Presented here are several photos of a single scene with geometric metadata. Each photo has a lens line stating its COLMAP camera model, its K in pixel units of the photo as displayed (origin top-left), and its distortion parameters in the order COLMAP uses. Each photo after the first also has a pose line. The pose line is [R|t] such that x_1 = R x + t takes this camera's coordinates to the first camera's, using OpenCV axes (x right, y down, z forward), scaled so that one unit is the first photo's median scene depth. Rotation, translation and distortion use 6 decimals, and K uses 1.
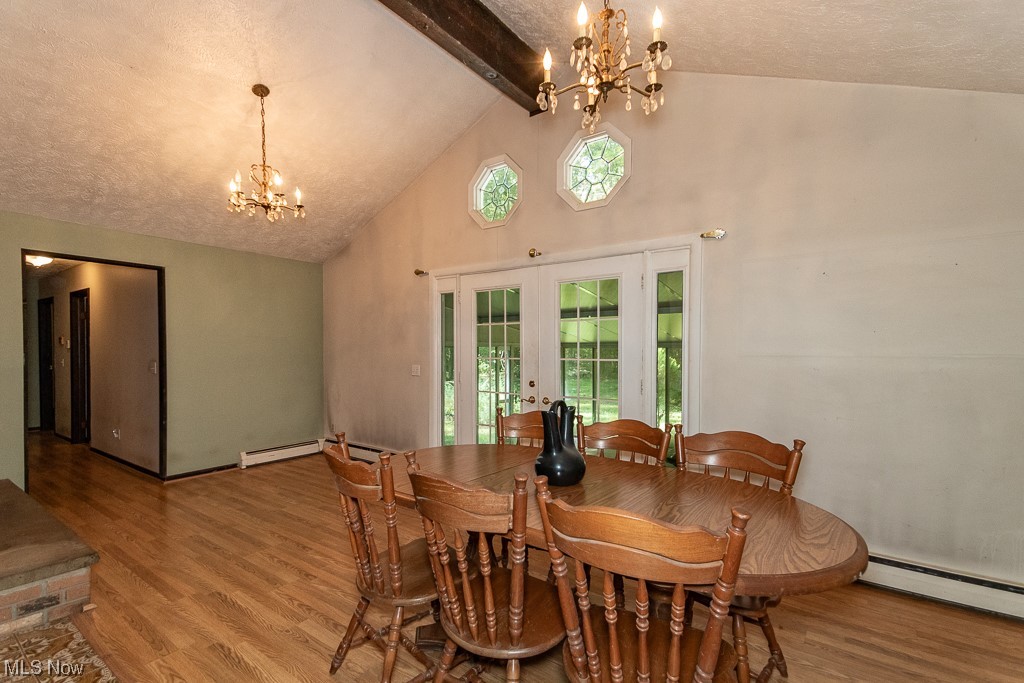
lens RADIAL K [[477.4, 0, 512.9], [0, 477.4, 345.7], [0, 0, 1]] dist [0.078099, -0.031794]
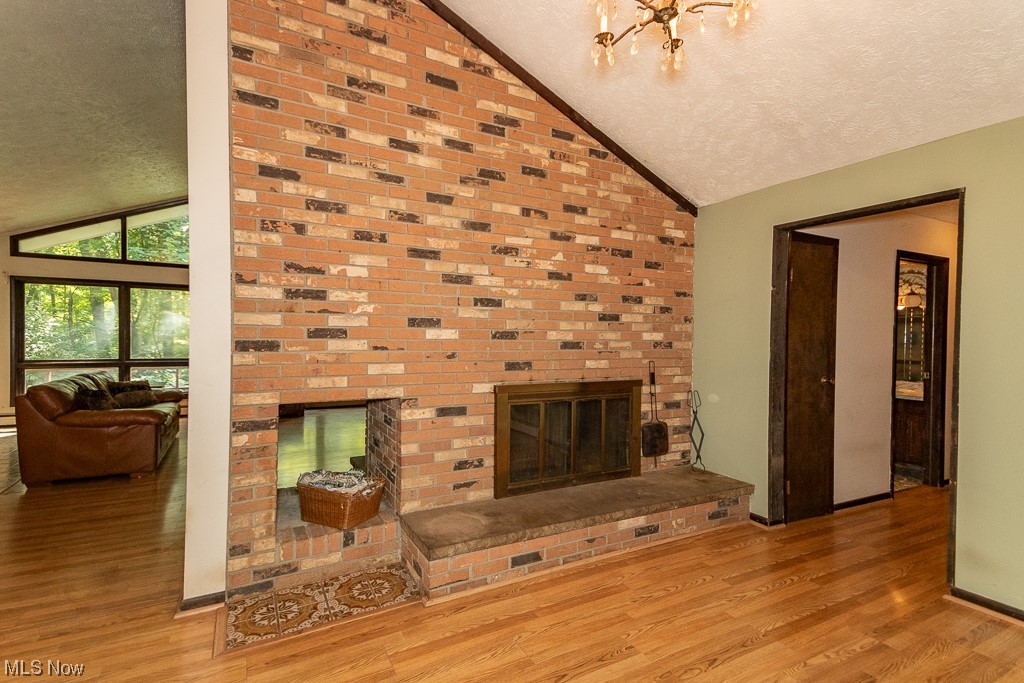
lens RADIAL K [[477.4, 0, 512.9], [0, 477.4, 345.7], [0, 0, 1]] dist [0.078099, -0.031794]
pose [[-0.420323, 0.008798, -0.907332, -0.056426], [-0.004446, 0.999921, 0.011755, 0.012010], [0.907364, 0.008975, -0.420251, 1.322623]]
